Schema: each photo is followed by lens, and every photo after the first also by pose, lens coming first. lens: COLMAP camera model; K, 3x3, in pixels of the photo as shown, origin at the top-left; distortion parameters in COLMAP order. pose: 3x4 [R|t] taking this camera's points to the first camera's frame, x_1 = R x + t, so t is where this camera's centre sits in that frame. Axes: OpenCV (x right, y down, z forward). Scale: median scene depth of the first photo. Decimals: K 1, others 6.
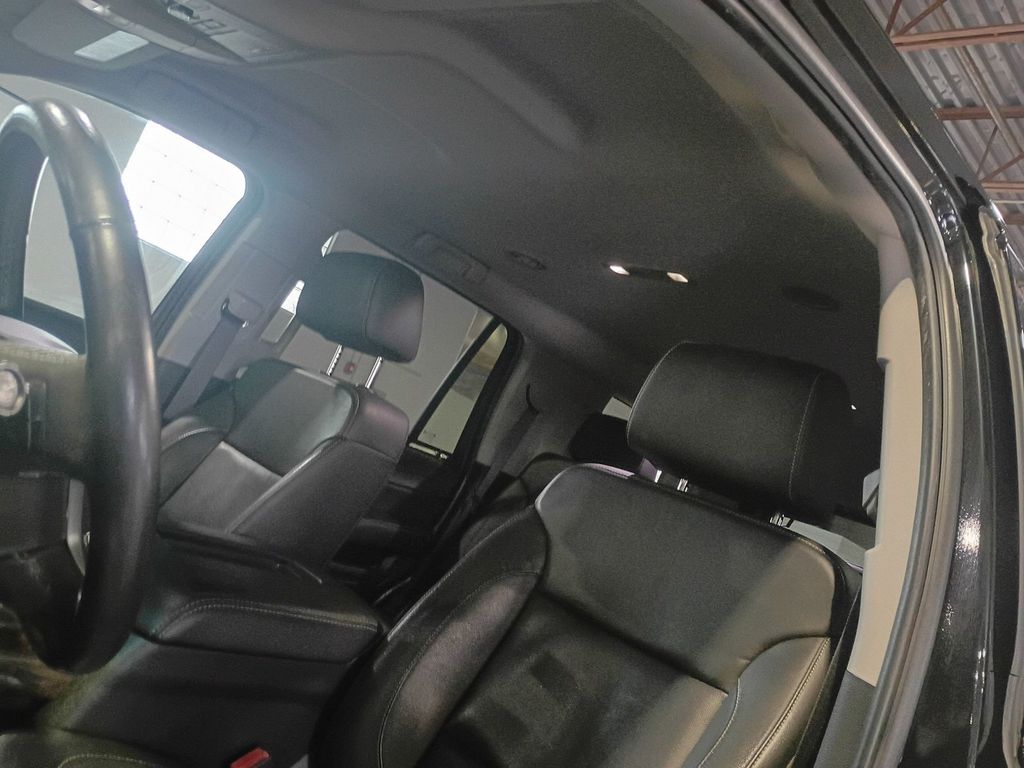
lens RADIAL K [[926.5, 0, 512.0], [0, 926.5, 384.0], [0, 0, 1]] dist [0.052706, -0.008894]
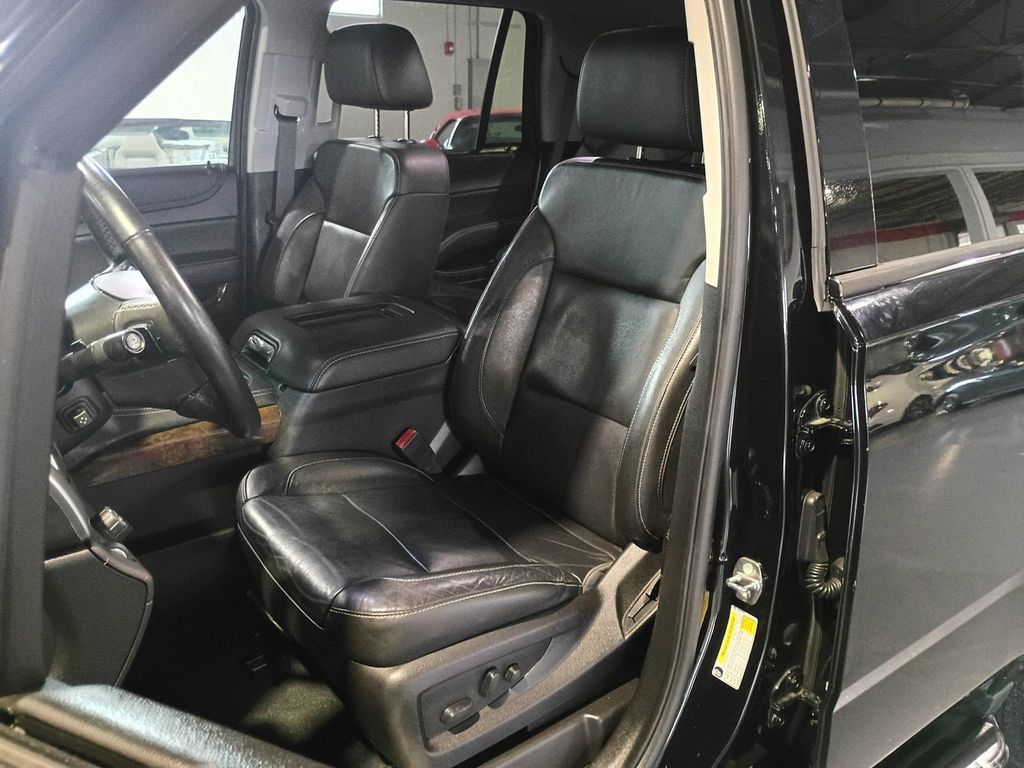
lens RADIAL K [[926.5, 0, 512.0], [0, 926.5, 384.0], [0, 0, 1]] dist [0.052706, -0.008894]
pose [[0.919422, -0.303284, -0.250362, 0.192429], [0.375479, 0.866285, 0.329493, -0.074683], [0.116955, -0.396948, 0.910359, -0.220594]]
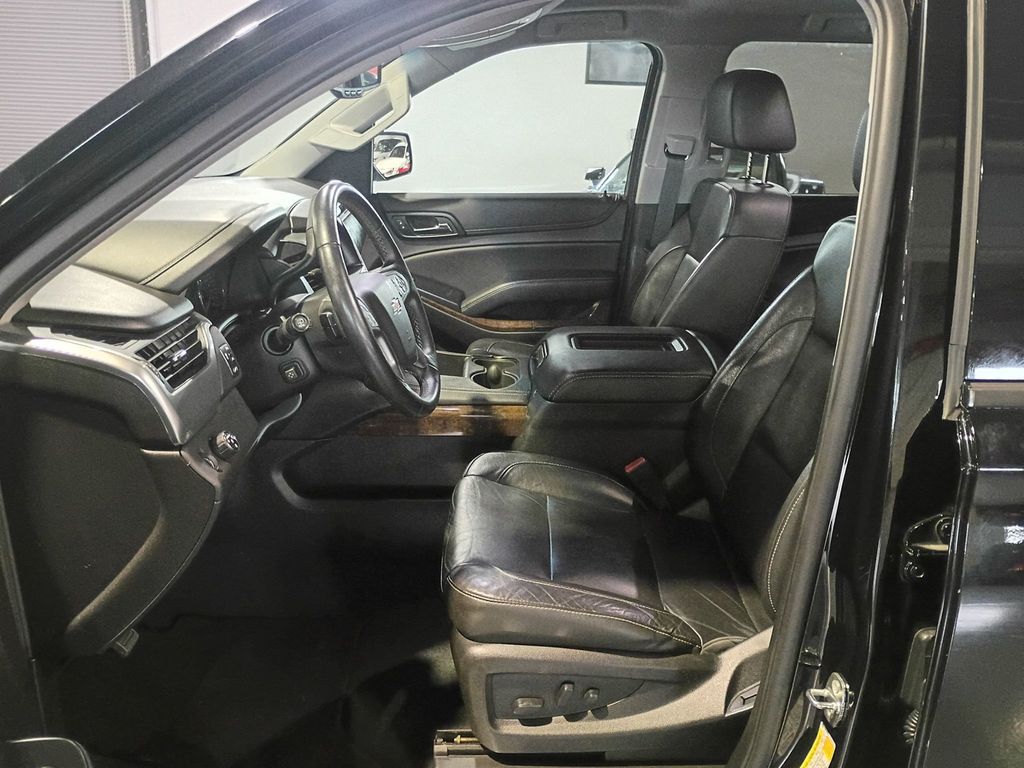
lens RADIAL K [[898.4, 0, 454.0], [0, 898.4, 383.5], [0, 0, 1]] dist [0.064293, -0.001942]
pose [[0.649580, -0.135726, -0.748081, 0.470931], [0.305836, 0.947466, 0.093665, 0.018467], [0.696068, -0.289633, 0.656964, -0.136163]]
